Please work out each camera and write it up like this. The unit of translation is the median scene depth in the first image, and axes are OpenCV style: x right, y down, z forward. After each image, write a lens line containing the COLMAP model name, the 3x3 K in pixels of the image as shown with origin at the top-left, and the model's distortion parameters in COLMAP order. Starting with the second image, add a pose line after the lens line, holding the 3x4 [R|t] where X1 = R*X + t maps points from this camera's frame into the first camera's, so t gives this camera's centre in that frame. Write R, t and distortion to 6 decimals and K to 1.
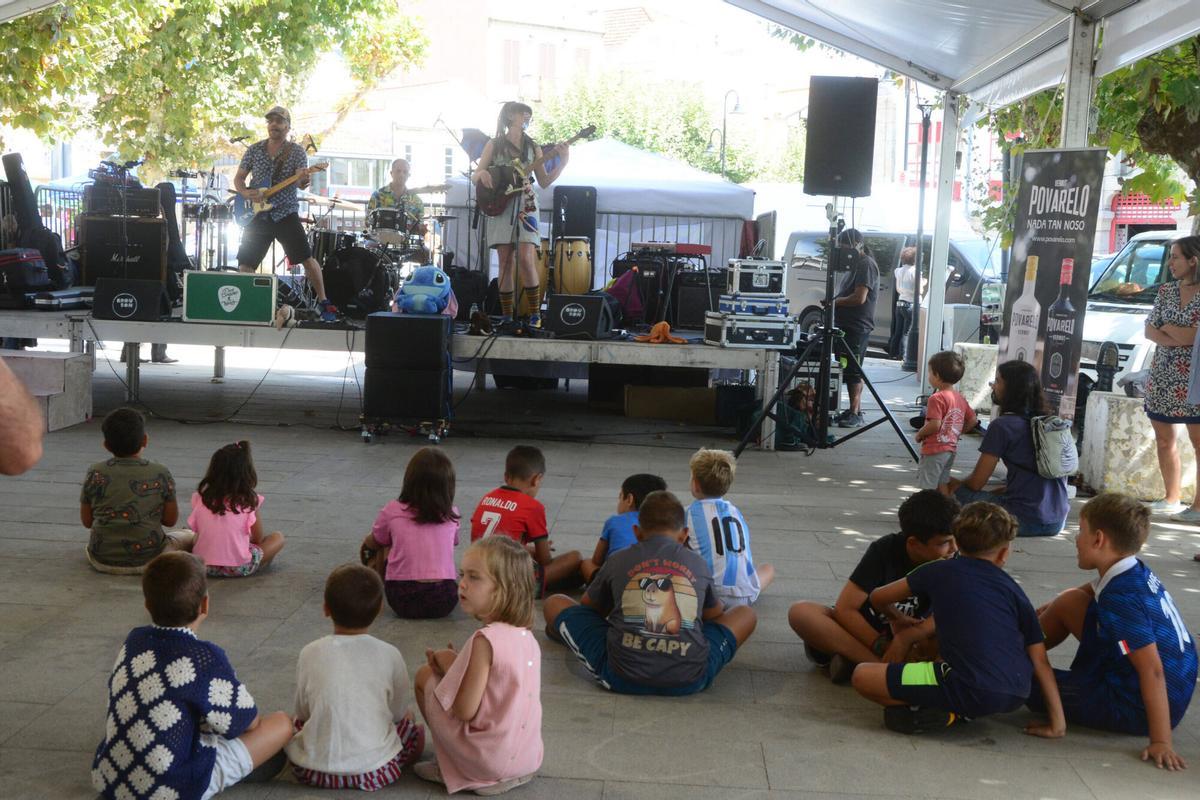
lens RADIAL K [[1627.6, 0, 600.0], [0, 1627.6, 400.0], [0, 0, 1]] dist [0.039142, -0.016014]
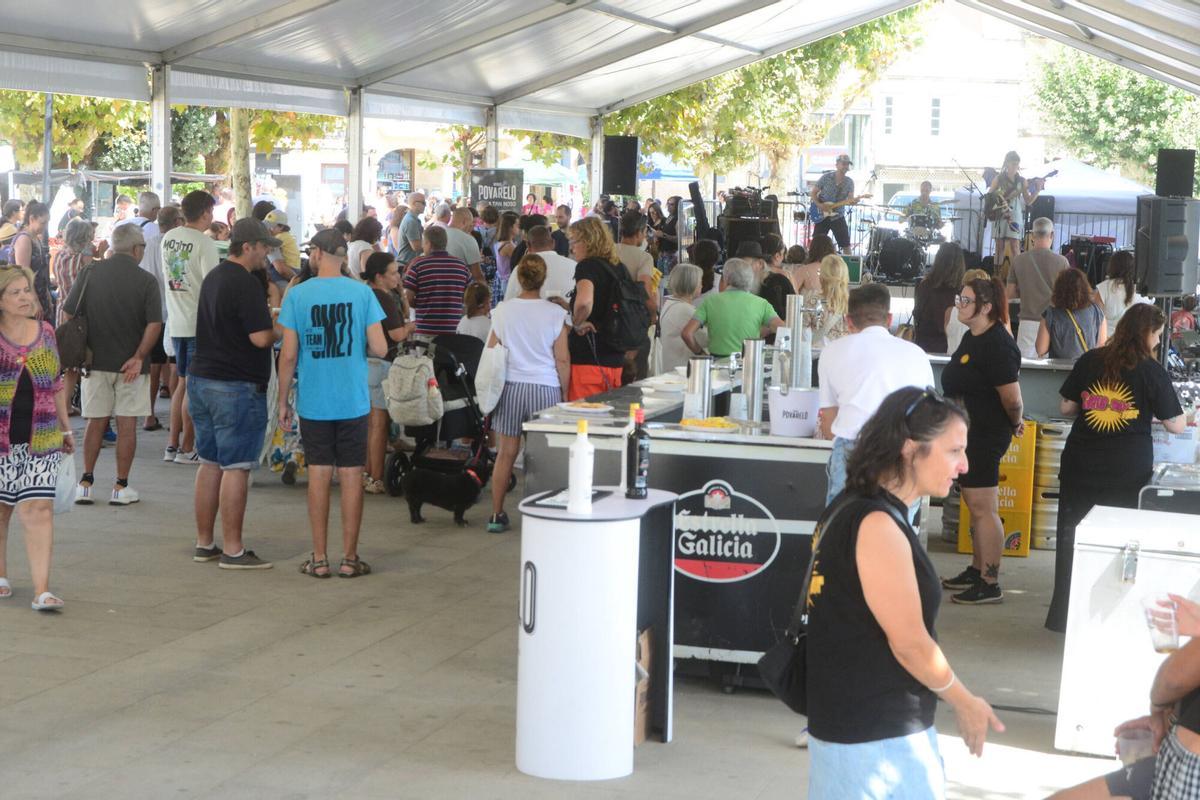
lens RADIAL K [[2702.2, 0, 596.3], [0, 2702.2, 521.1], [0, 0, 1]] dist [-0.033207, 0.911407]
pose [[0.978485, 0.019333, -0.205412, 0.110938], [-0.013754, 0.999498, 0.028549, 0.114032], [0.205860, -0.025110, 0.978259, -1.677408]]
